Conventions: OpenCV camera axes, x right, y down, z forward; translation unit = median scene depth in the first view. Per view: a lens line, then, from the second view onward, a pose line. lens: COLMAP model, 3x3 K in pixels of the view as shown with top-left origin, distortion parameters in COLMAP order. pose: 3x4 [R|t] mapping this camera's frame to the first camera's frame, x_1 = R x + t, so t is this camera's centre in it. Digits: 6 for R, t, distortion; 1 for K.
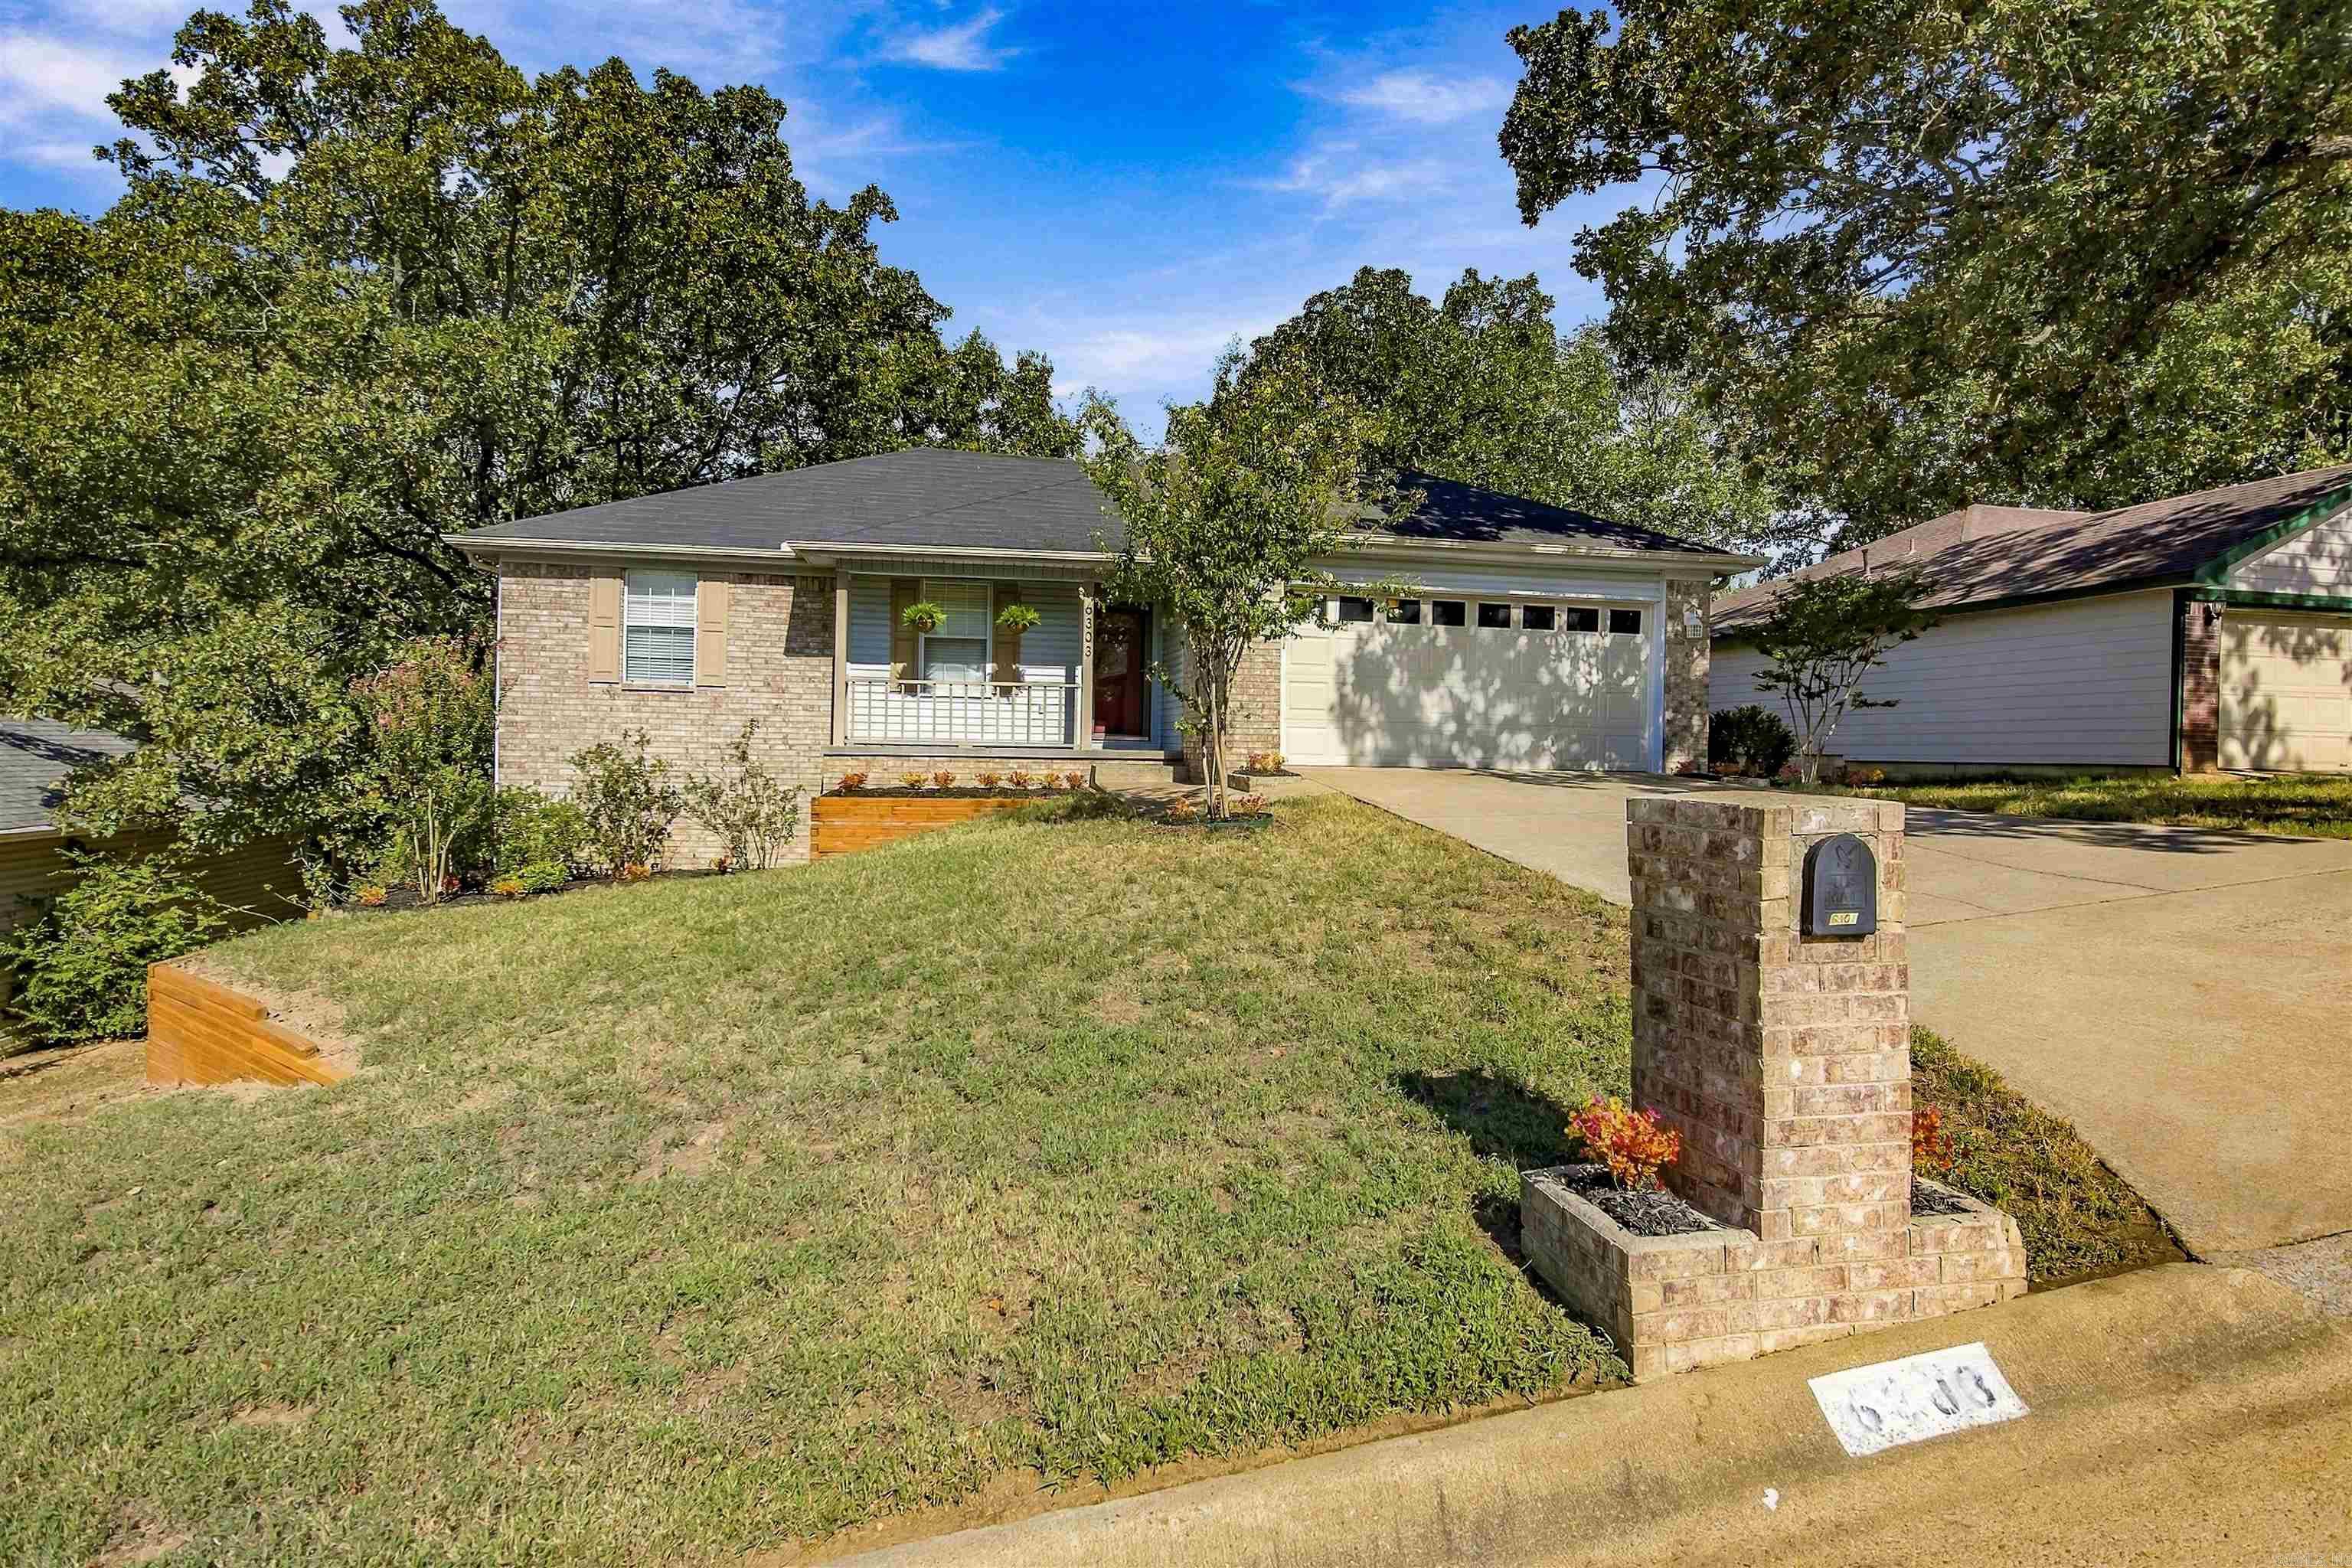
lens RADIAL K [[1226.2, 0, 1176.0], [0, 1226.2, 784.0], [0, 0, 1]] dist [-0.021807, -0.000113]
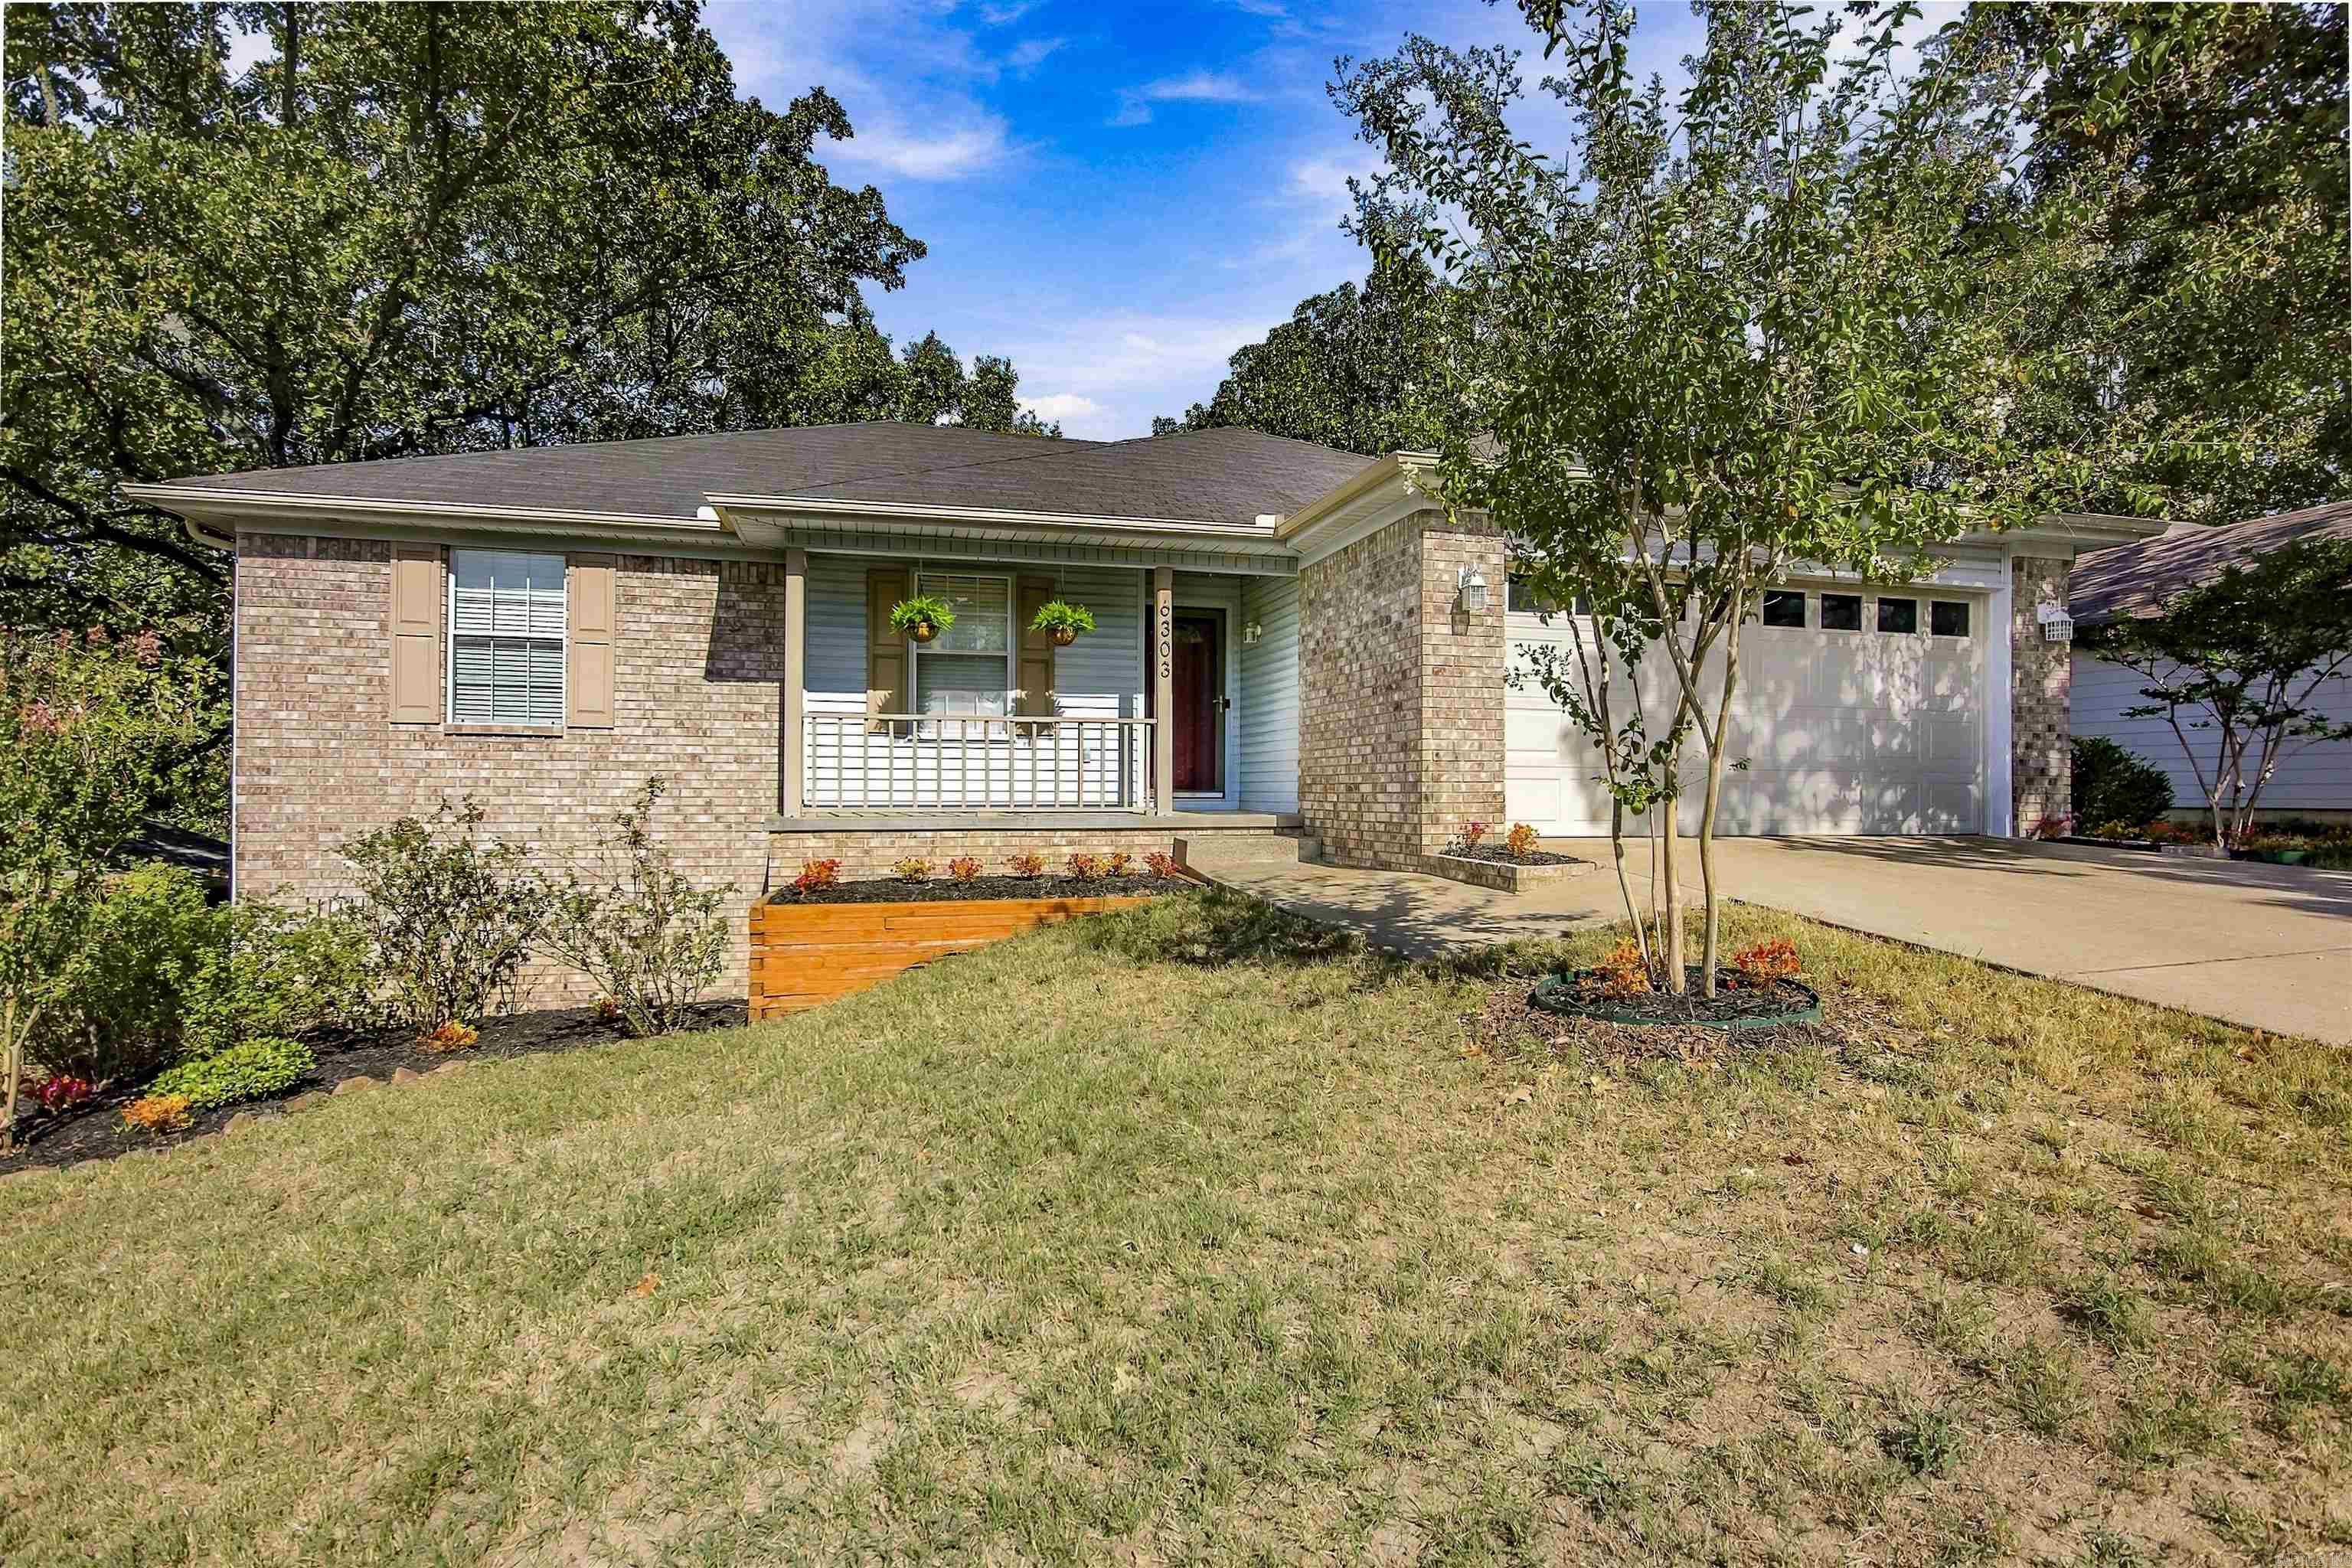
lens RADIAL K [[1130.8, 0, 1178.2], [0, 1130.8, 793.3], [0, 0, 1]] dist [-0.000604, -0.000040]
pose [[0.997023, -0.016838, 0.075243, -0.118149], [0.018790, 0.999503, -0.025303, -0.024762], [-0.074780, 0.026642, 0.996844, 0.391862]]
